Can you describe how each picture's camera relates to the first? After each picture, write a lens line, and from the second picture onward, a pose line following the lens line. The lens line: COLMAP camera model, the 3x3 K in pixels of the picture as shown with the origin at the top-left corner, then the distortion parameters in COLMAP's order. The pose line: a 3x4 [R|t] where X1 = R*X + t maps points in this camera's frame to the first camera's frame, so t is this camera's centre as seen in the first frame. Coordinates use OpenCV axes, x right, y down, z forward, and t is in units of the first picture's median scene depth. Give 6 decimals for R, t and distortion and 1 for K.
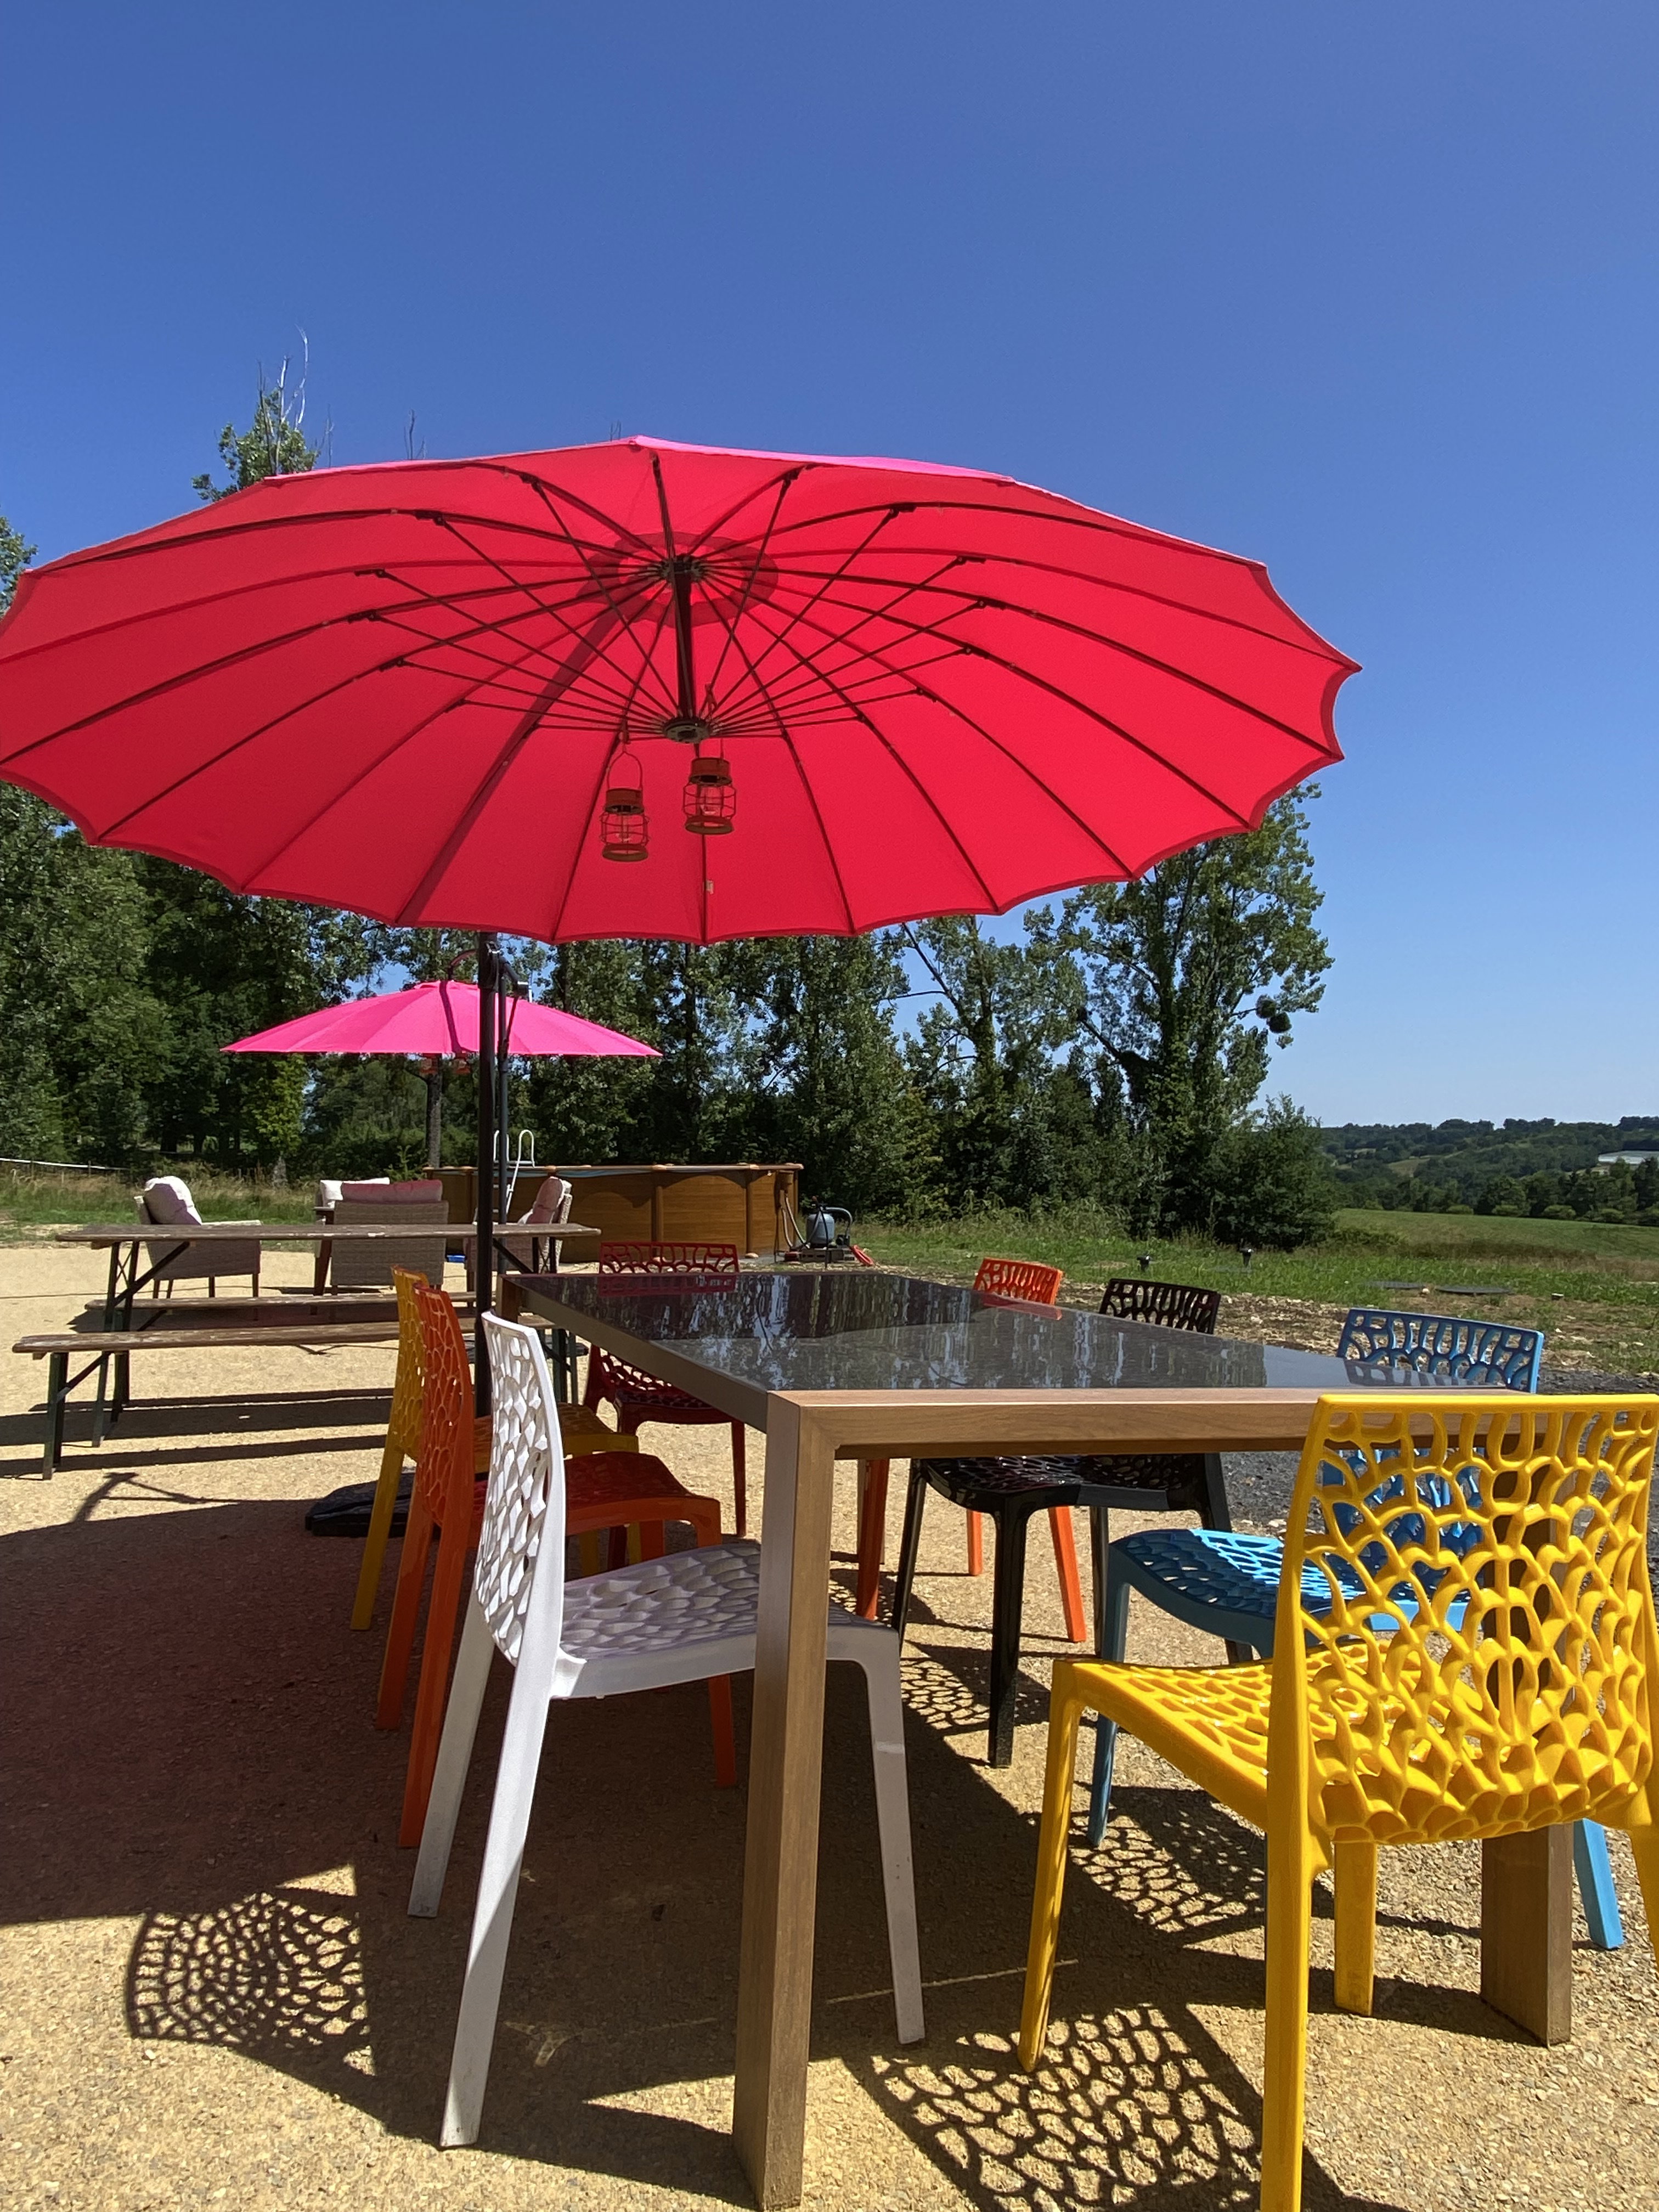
lens RADIAL K [[1373.1, 0, 829.5], [0, 1373.1, 1106.0], [0, 0, 1]] dist [0.108196, -0.127462]
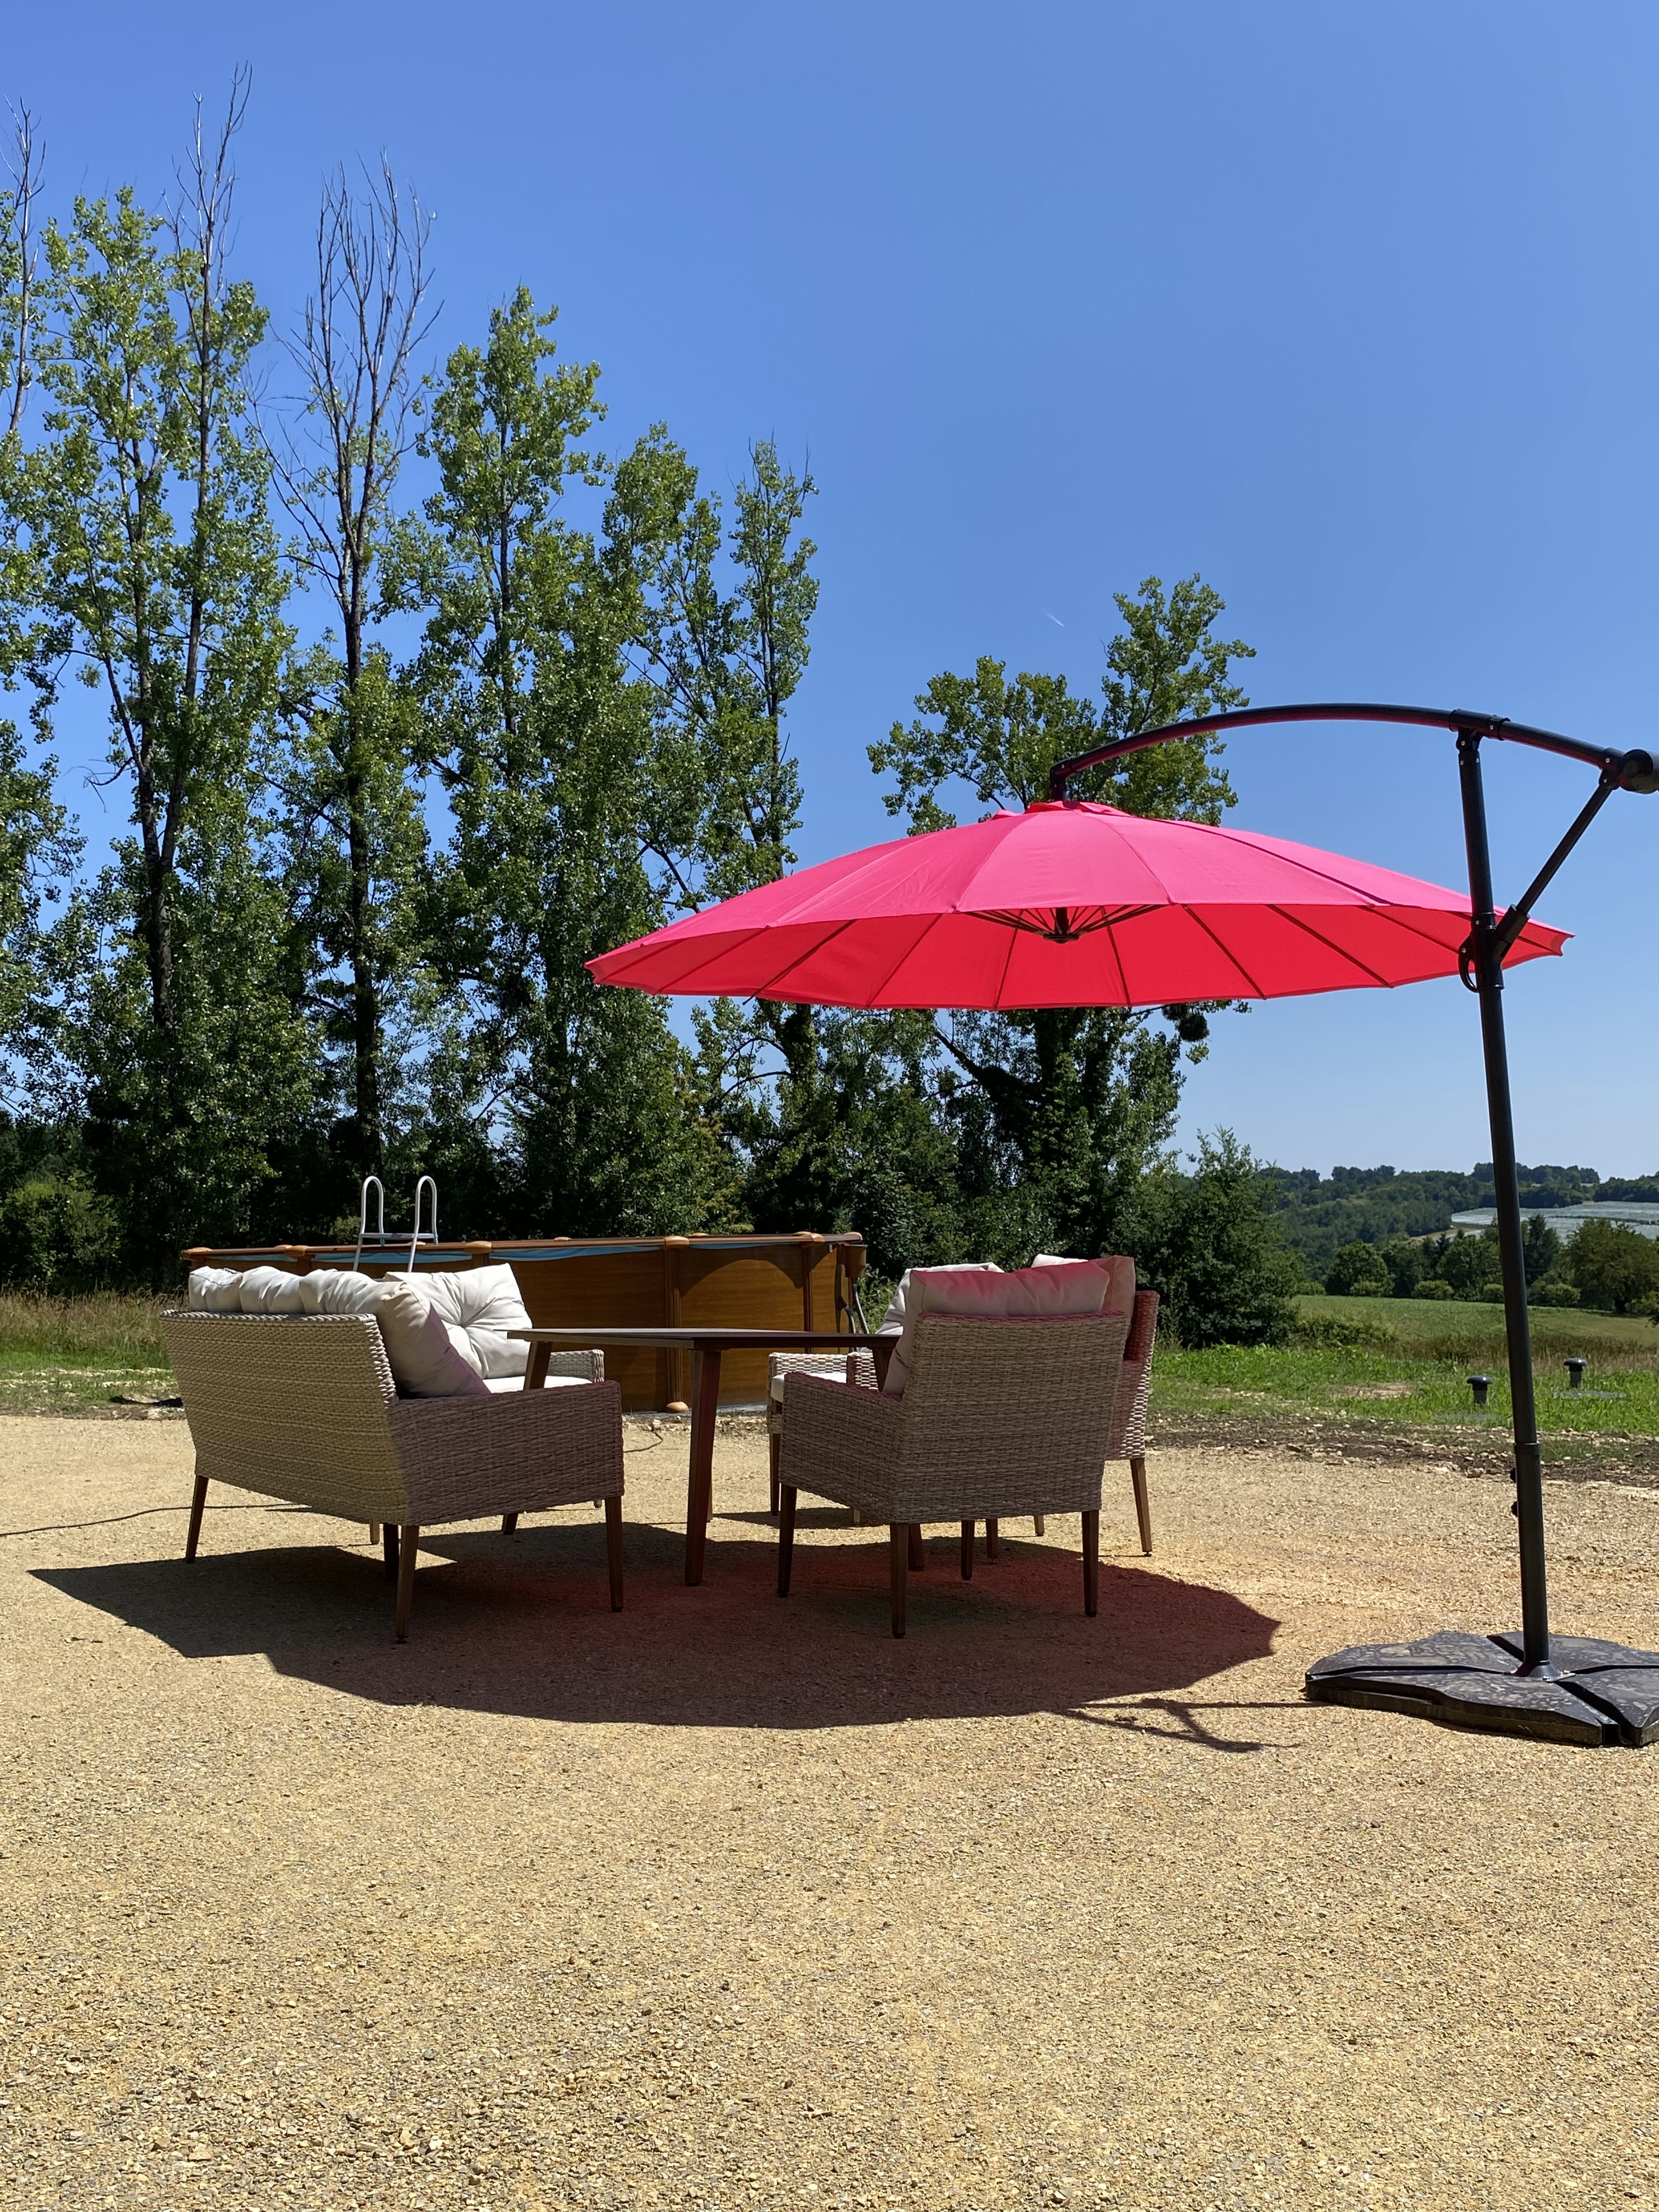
lens RADIAL K [[1970.0, 0, 829.5], [0, 1970.0, 1106.0], [0, 0, 1]] dist [0.181974, -0.394980]
pose [[0.975745, -0.000513, 0.218909, -0.076267], [0.005905, 0.999695, -0.023978, 0.002998], [-0.218830, 0.024689, 0.975451, 0.064978]]
